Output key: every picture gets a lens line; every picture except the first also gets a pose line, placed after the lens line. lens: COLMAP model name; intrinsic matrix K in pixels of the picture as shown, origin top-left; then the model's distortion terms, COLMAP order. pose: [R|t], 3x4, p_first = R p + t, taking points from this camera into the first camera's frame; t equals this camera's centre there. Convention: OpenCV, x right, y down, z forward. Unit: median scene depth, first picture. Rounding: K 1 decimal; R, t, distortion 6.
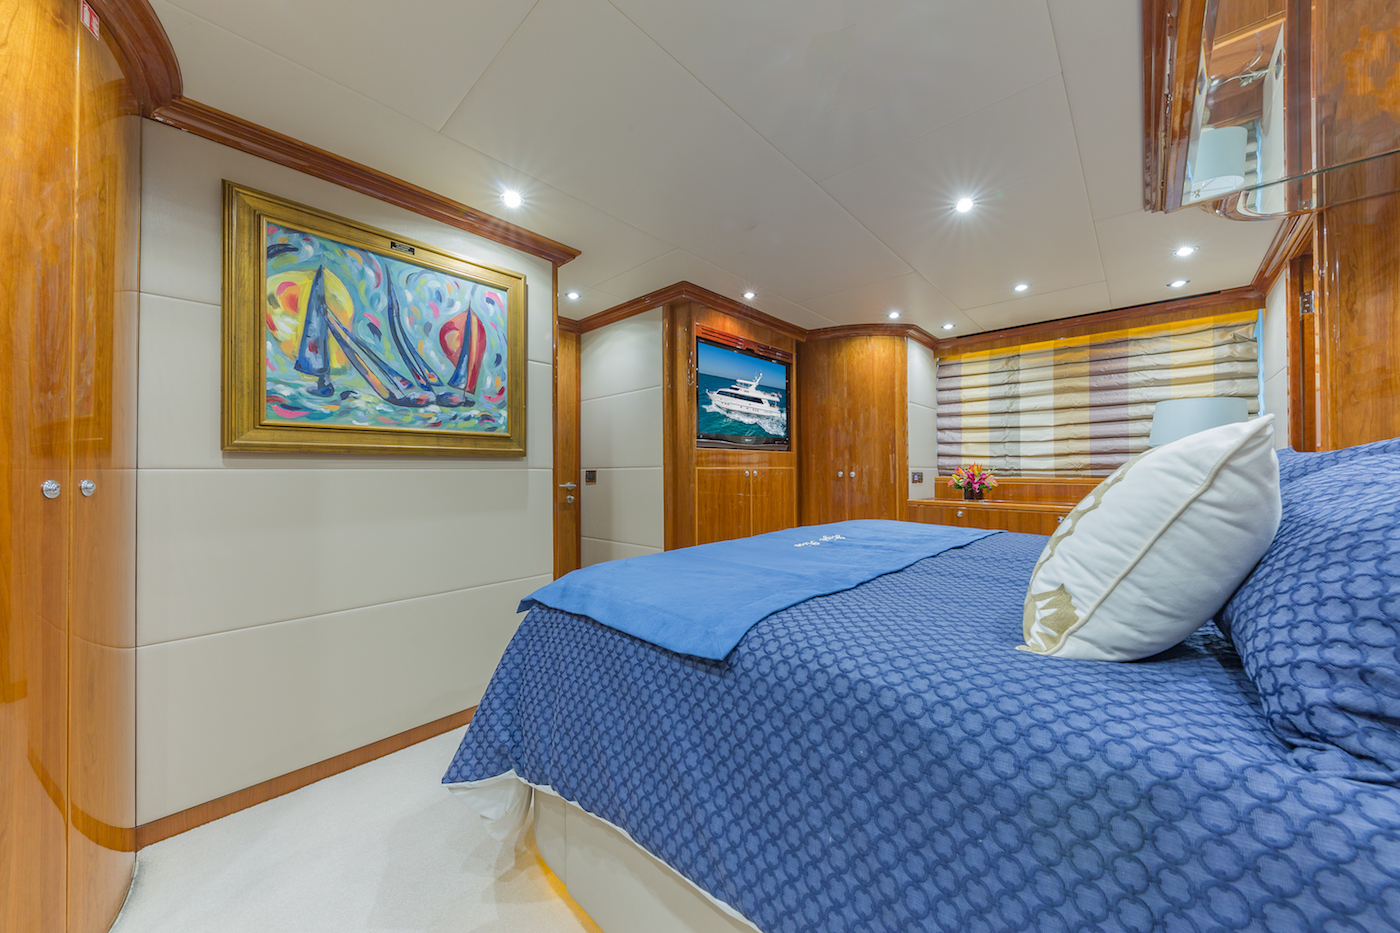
lens RADIAL K [[475.2, 0, 696.7], [0, 475.2, 466.8], [0, 0, 1]] dist [-0.002988, -0.000205]
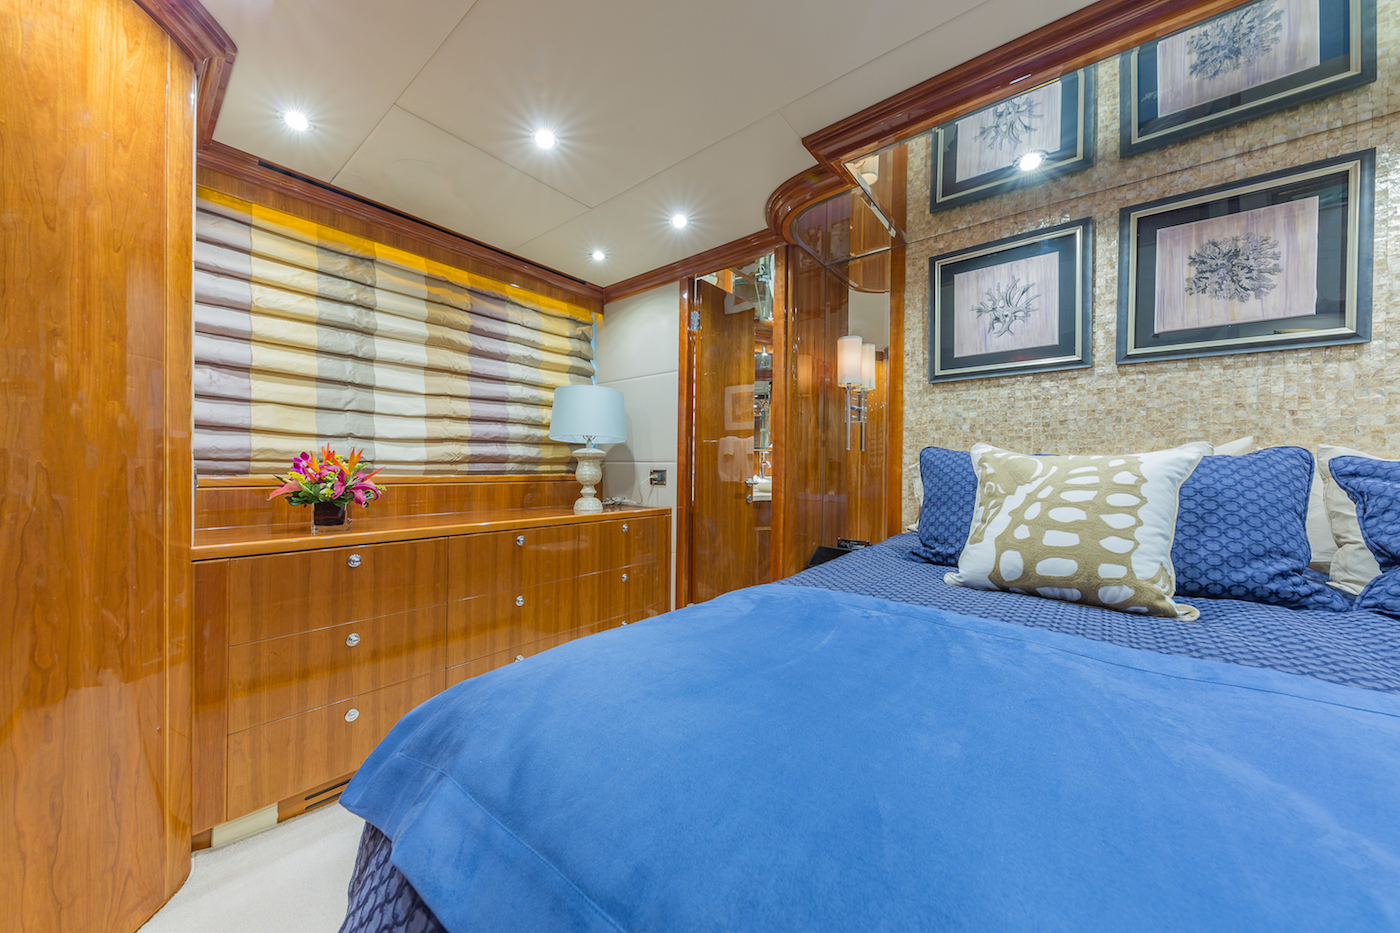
lens RADIAL K [[475.2, 0, 694.9], [0, 475.2, 468.0], [0, 0, 1]] dist [-0.002988, -0.000205]
pose [[-0.092943, -0.003047, 0.995667, 0.080033], [-0.011935, 0.999927, 0.001946, 0.007787], [-0.995600, -0.011702, -0.092973, 0.692902]]
